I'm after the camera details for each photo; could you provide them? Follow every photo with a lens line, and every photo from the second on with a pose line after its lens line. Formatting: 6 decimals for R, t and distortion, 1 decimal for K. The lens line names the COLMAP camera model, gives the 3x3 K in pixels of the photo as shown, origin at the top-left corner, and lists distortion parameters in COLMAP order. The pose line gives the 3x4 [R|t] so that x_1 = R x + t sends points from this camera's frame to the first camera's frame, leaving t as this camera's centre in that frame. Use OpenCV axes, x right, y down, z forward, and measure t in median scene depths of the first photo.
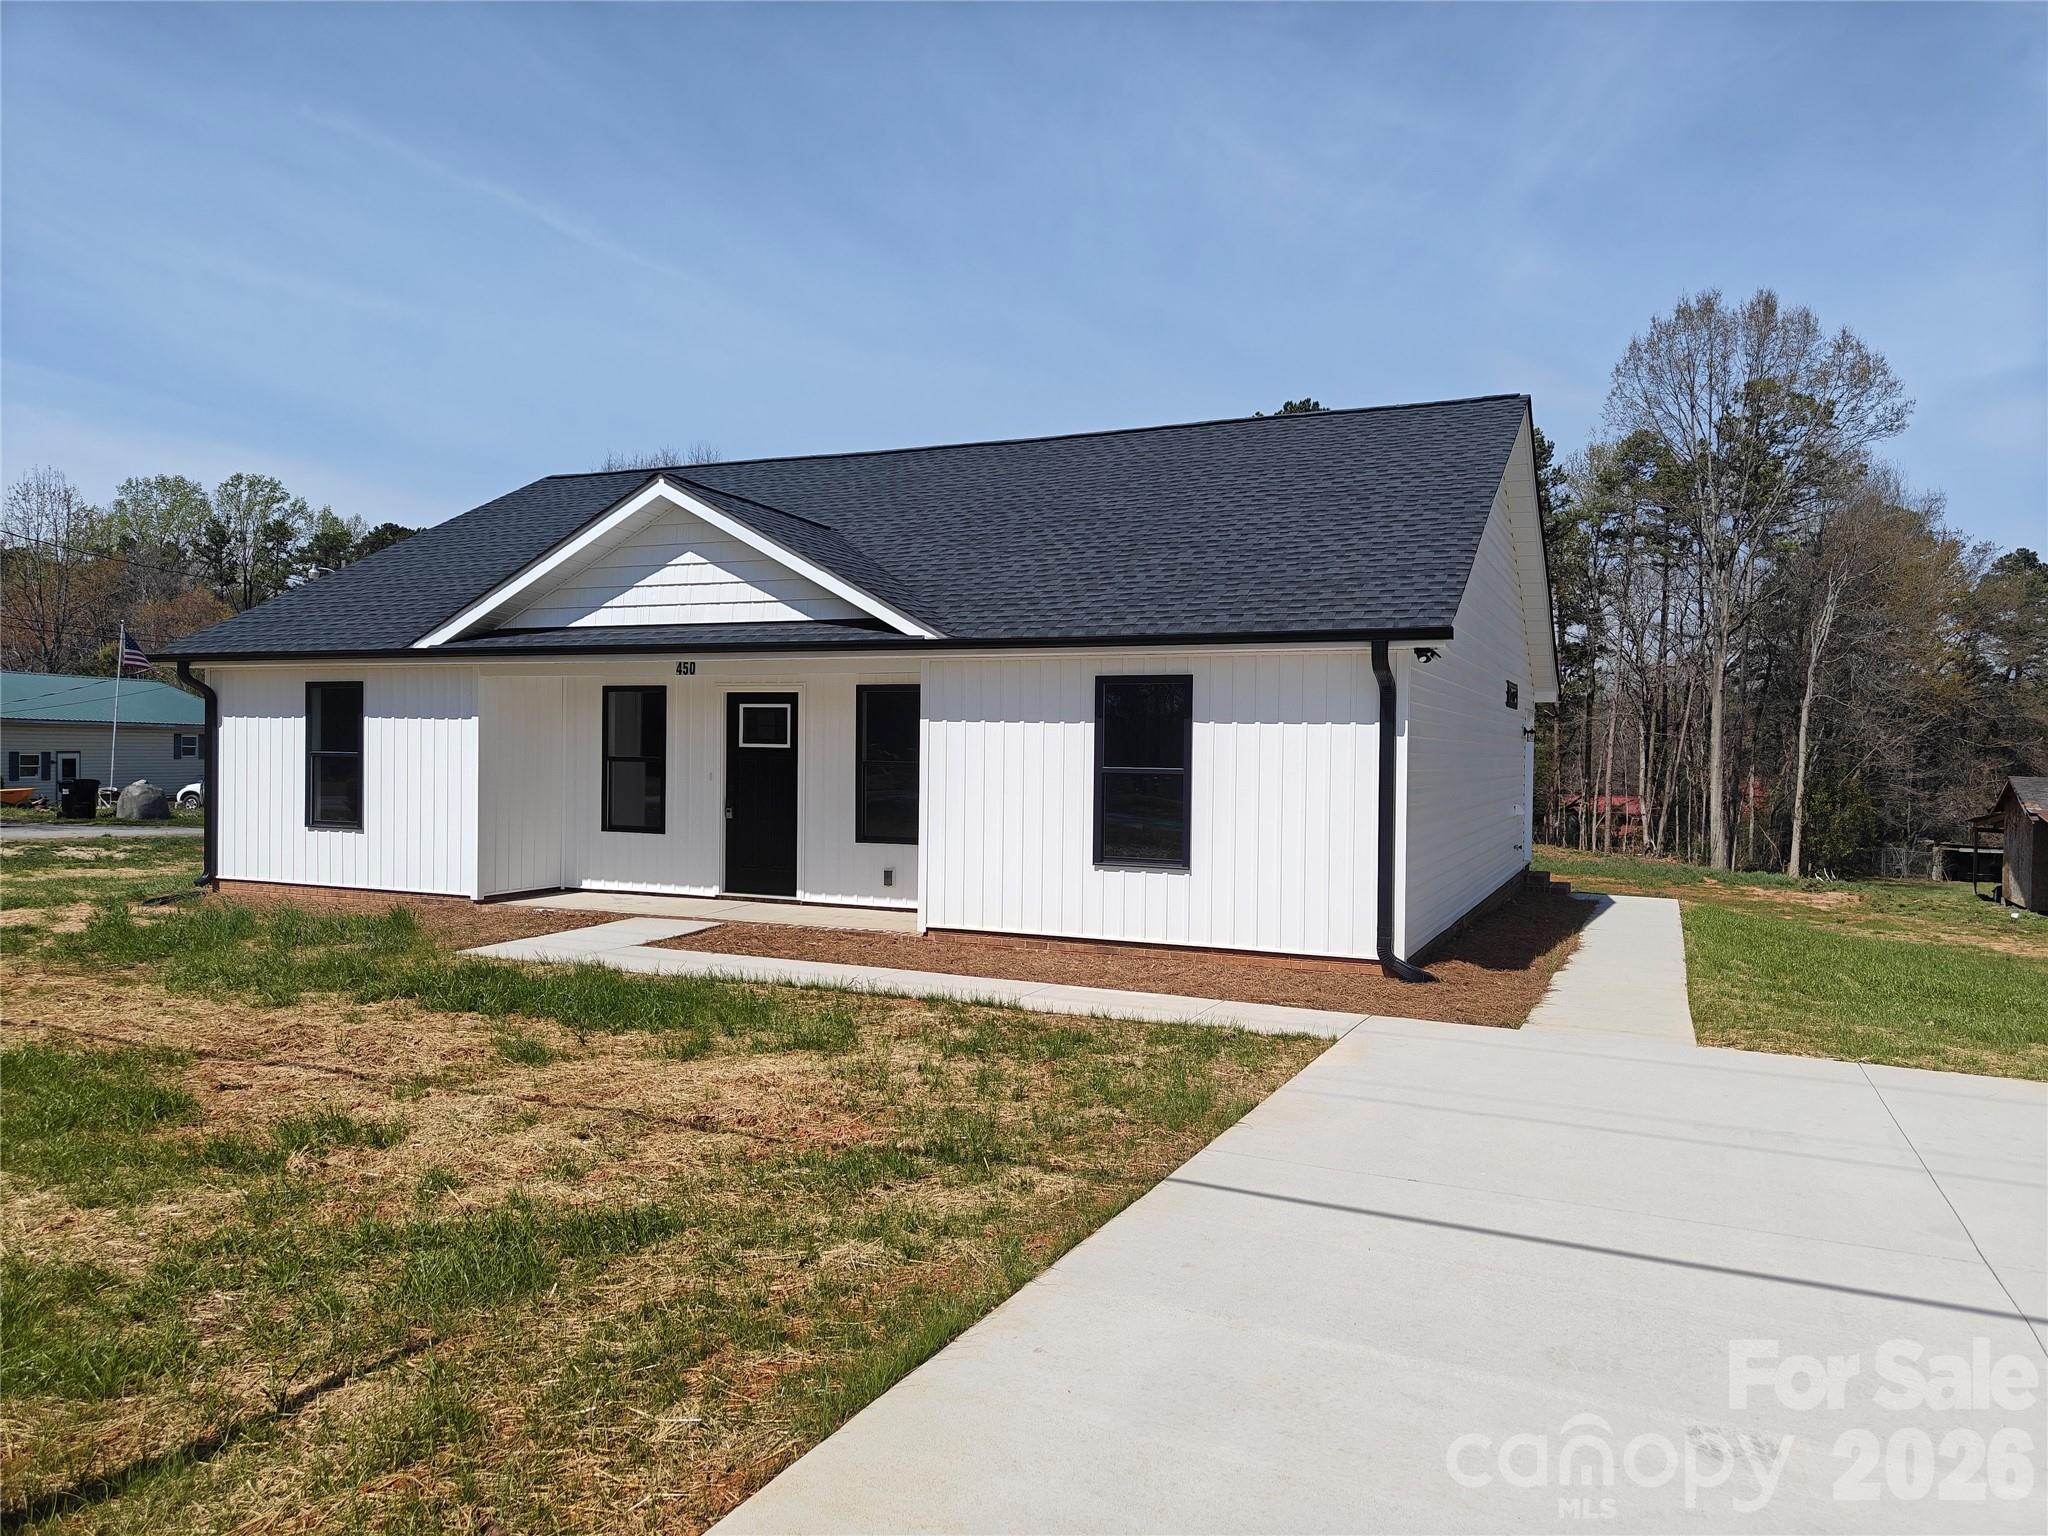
lens RADIAL K [[1462.1, 0, 1029.8], [0, 1462.1, 770.8], [0, 0, 1]] dist [0.000583, 0.000369]
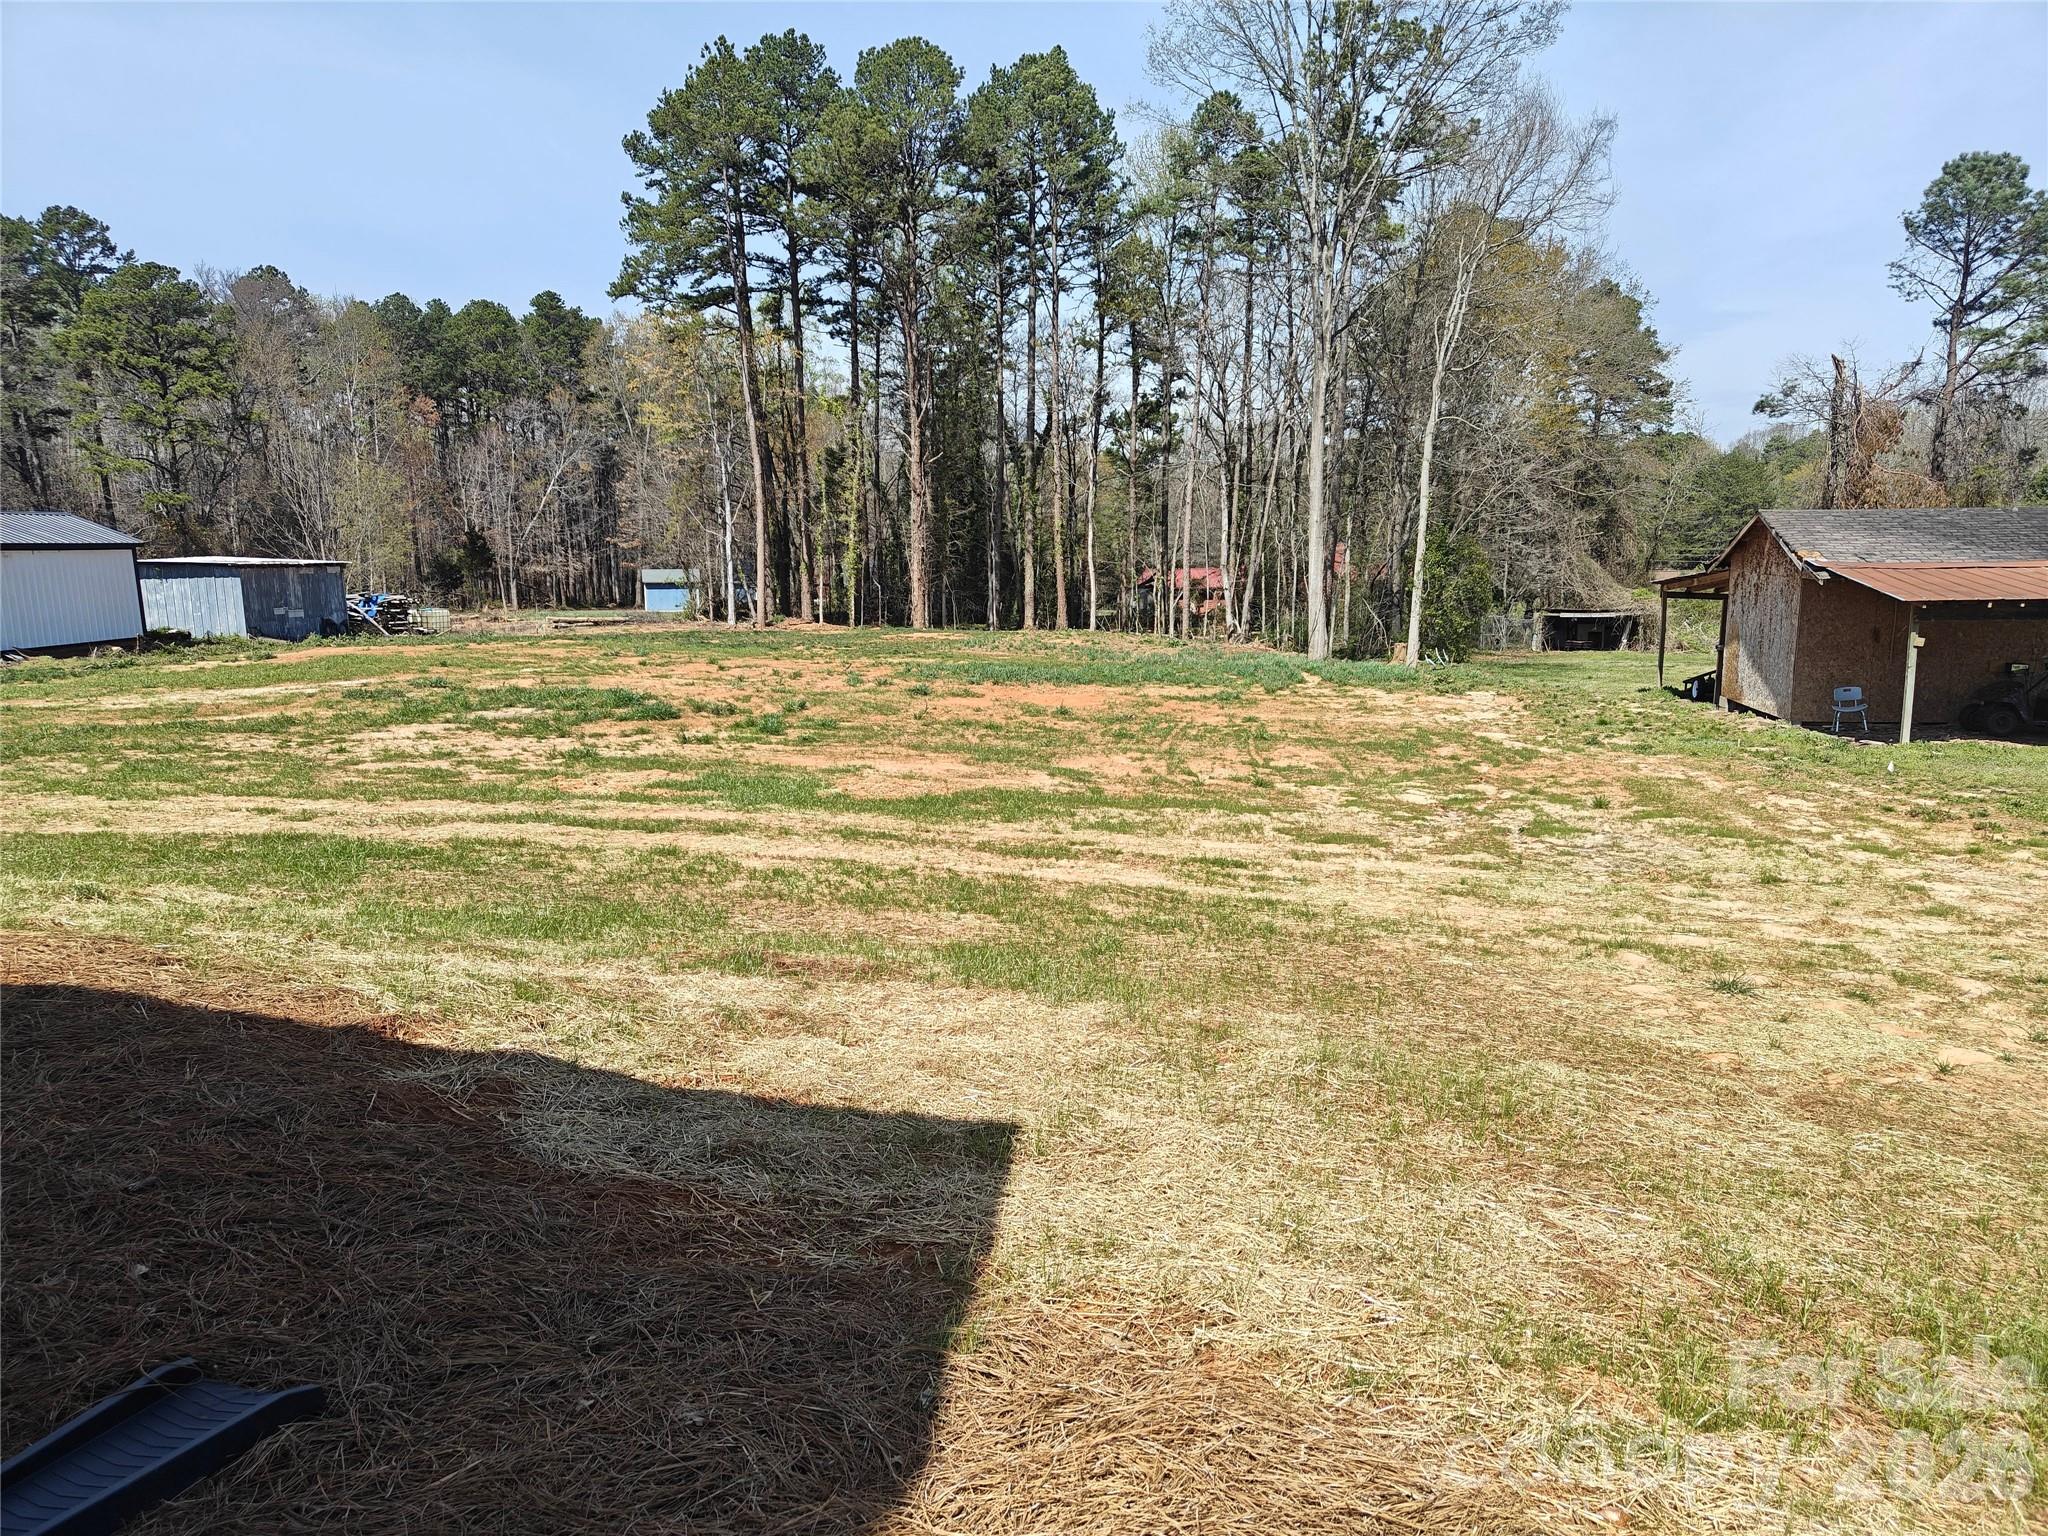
lens RADIAL K [[1421.6, 0, 1007.7], [0, 1421.6, 783.9], [0, 0, 1]] dist [0.015589, -0.012490]
pose [[0.969406, -0.069145, 0.235523, 0.101072], [0.031367, 0.986534, 0.160523, 0.005859], [-0.243450, -0.148224, 0.958520, 0.238582]]
